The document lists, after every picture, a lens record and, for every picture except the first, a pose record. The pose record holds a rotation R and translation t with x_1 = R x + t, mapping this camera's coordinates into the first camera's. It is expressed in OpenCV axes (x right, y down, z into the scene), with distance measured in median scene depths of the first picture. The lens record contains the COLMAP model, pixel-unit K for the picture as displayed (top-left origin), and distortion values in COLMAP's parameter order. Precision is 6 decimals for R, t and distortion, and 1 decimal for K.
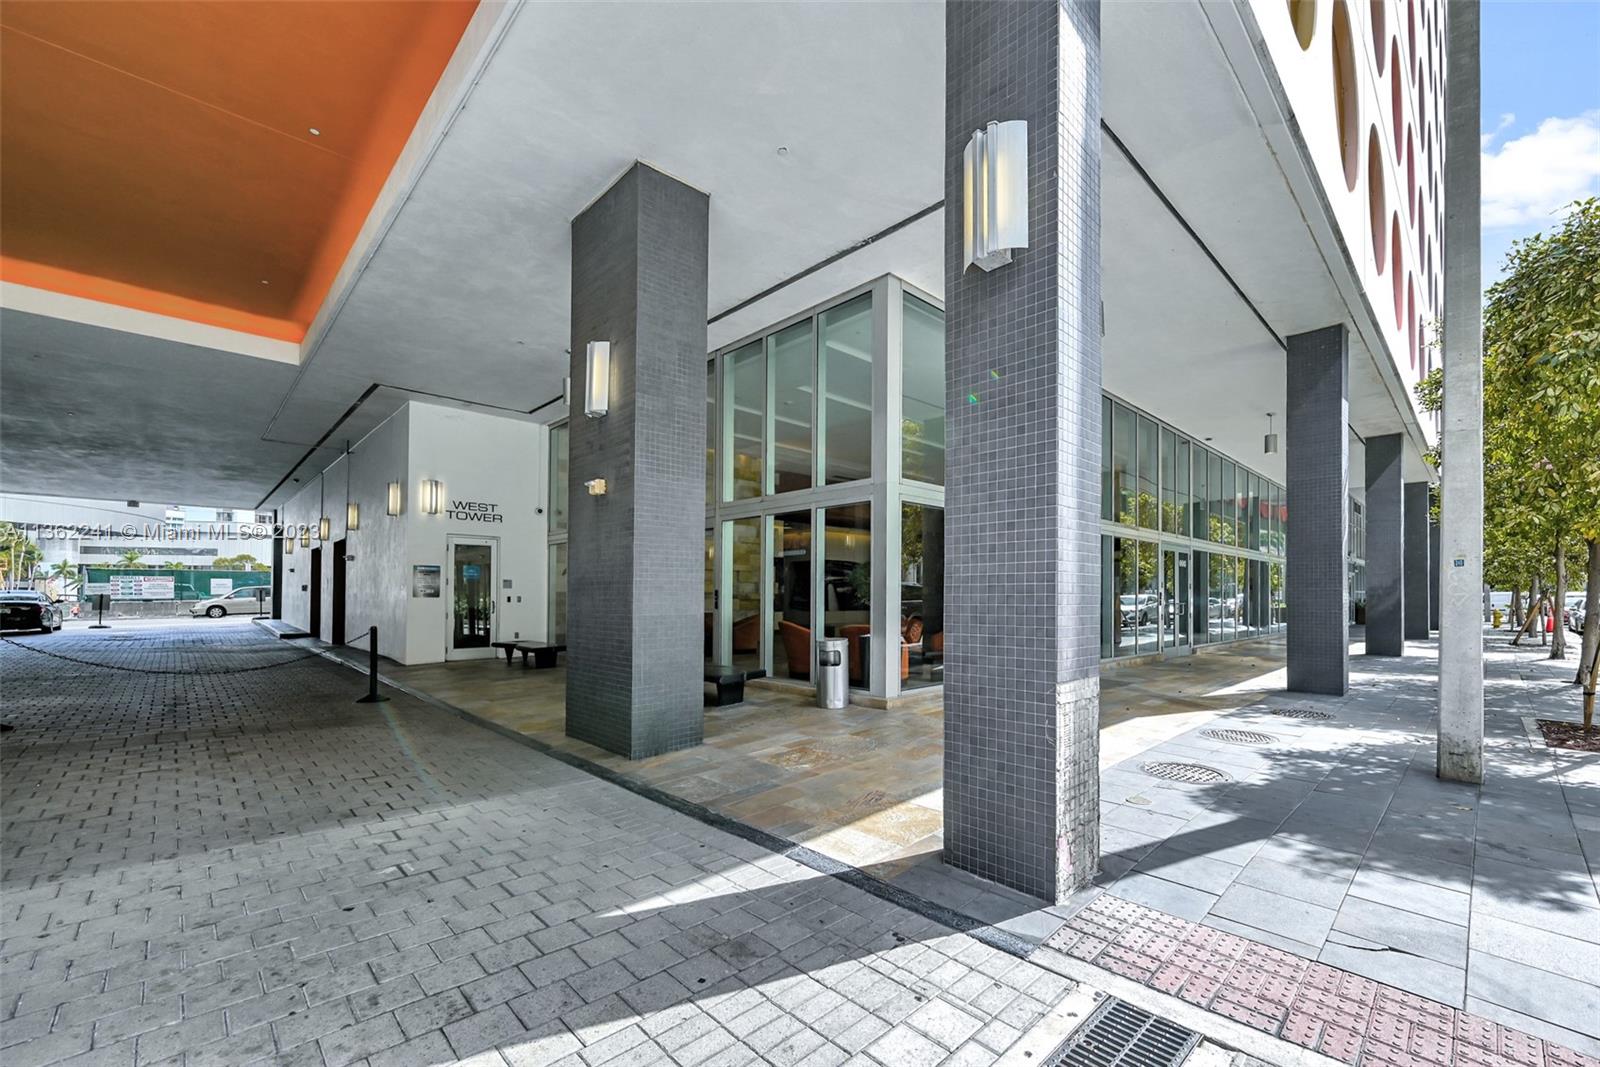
lens RADIAL K [[660.9, 0, 806.9], [0, 660.9, 592.4], [0, 0, 1]] dist [-0.001083, -0.000258]
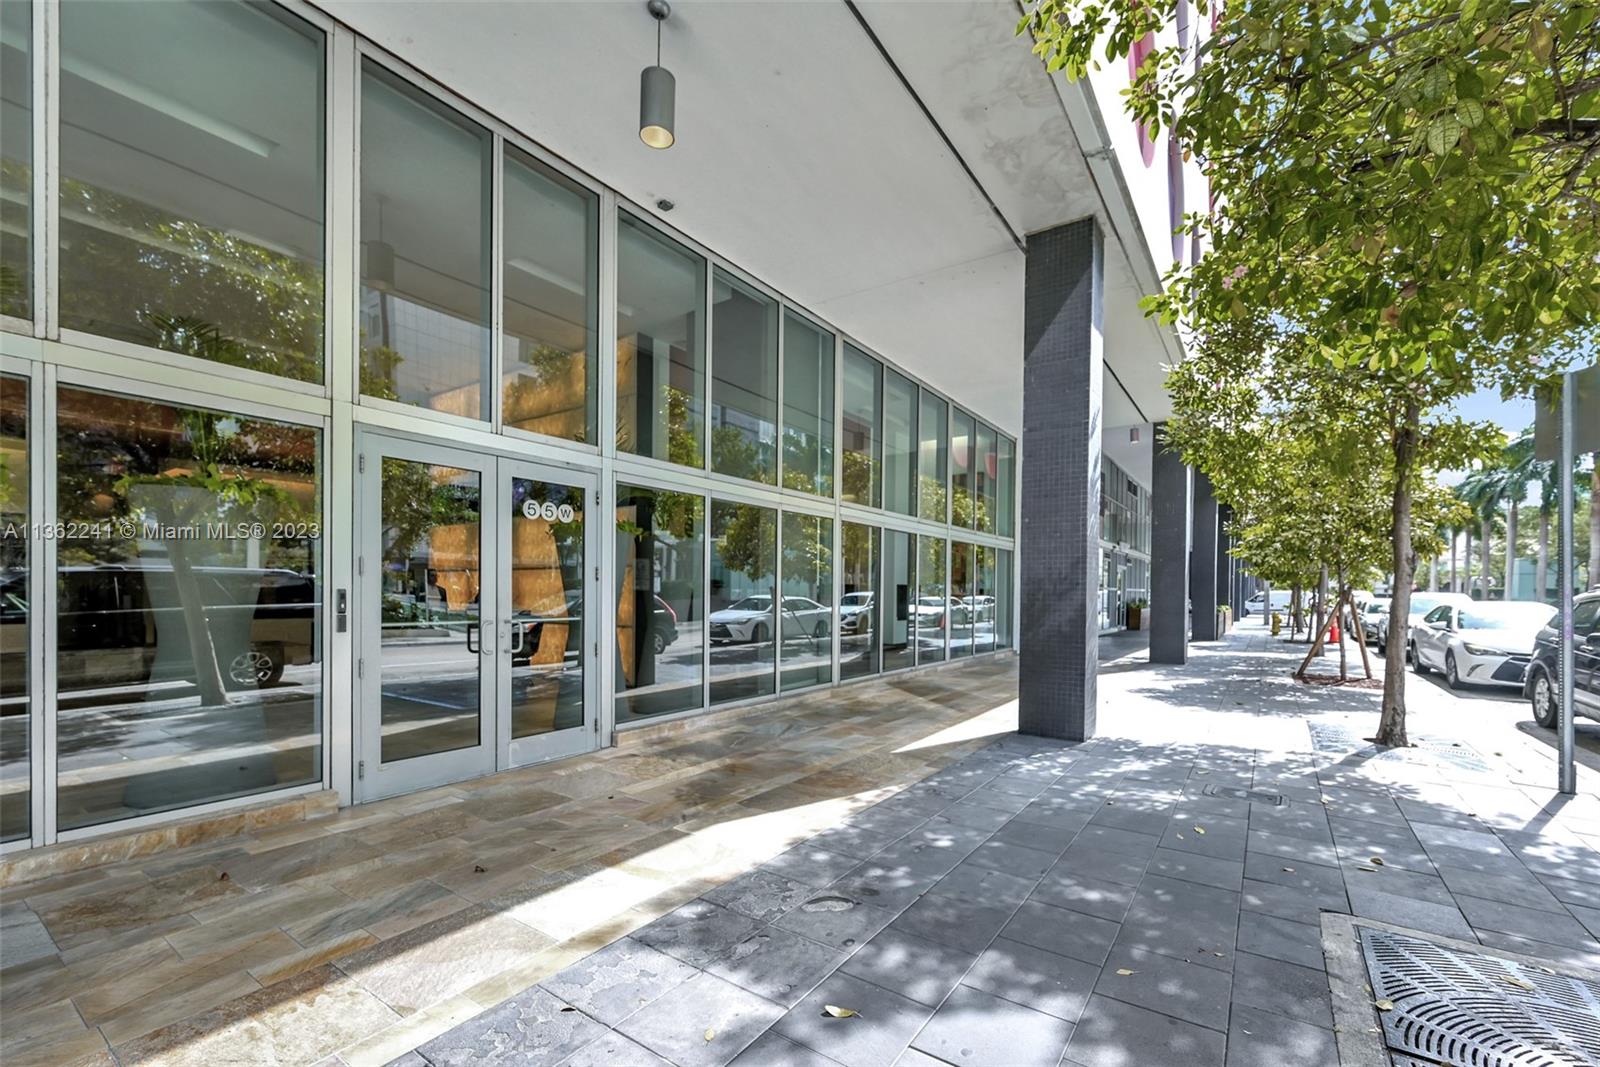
lens RADIAL K [[641.0, 0, 795.0], [0, 641.0, 598.5], [0, 0, 1]] dist [0.000804, 0.000080]
pose [[0.986189, 0.000565, 0.165622, 0.368413], [-0.001943, 0.999965, 0.008159, 0.001981], [-0.165612, -0.008368, 0.986156, 0.356478]]
